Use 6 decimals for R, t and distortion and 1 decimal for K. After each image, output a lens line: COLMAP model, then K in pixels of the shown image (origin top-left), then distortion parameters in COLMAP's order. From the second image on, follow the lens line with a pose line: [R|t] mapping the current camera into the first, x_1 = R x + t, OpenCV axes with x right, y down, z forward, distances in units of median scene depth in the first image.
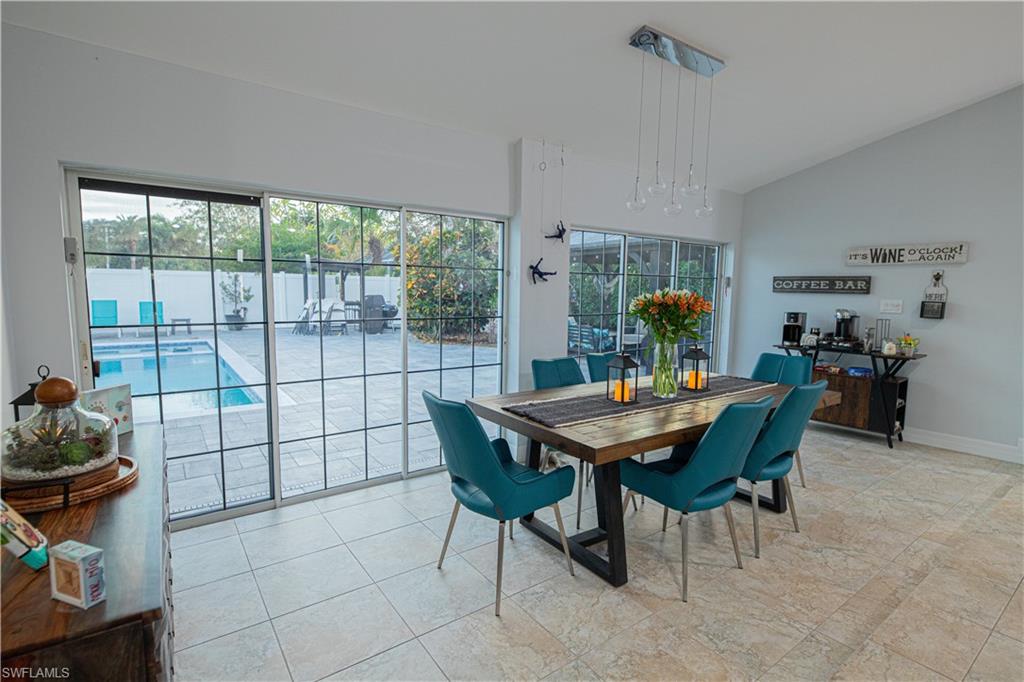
lens RADIAL K [[502.1, 0, 515.9], [0, 502.1, 341.0], [0, 0, 1]] dist [0.002806, 0.000085]
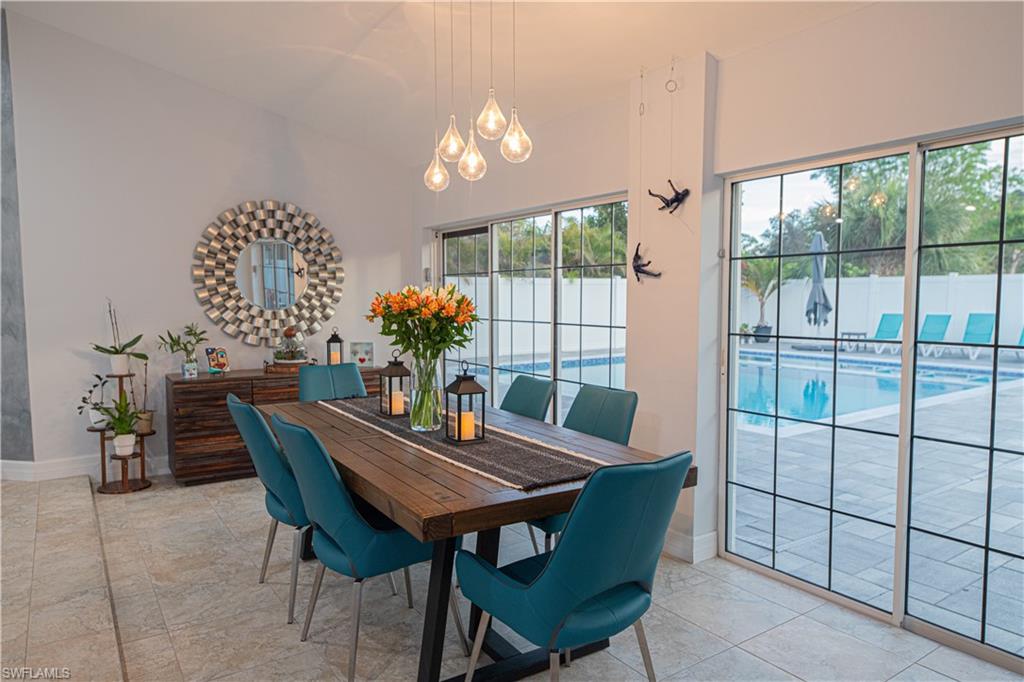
lens RADIAL K [[671.2, 0, 514.2], [0, 671.2, 340.7], [0, 0, 1]] dist [-0.003729, 0.000177]
pose [[-0.042986, 0.056368, -0.997484, 0.502809], [-0.105150, 0.992607, 0.060624, -0.037950], [0.993527, 0.107492, -0.036741, 0.454084]]
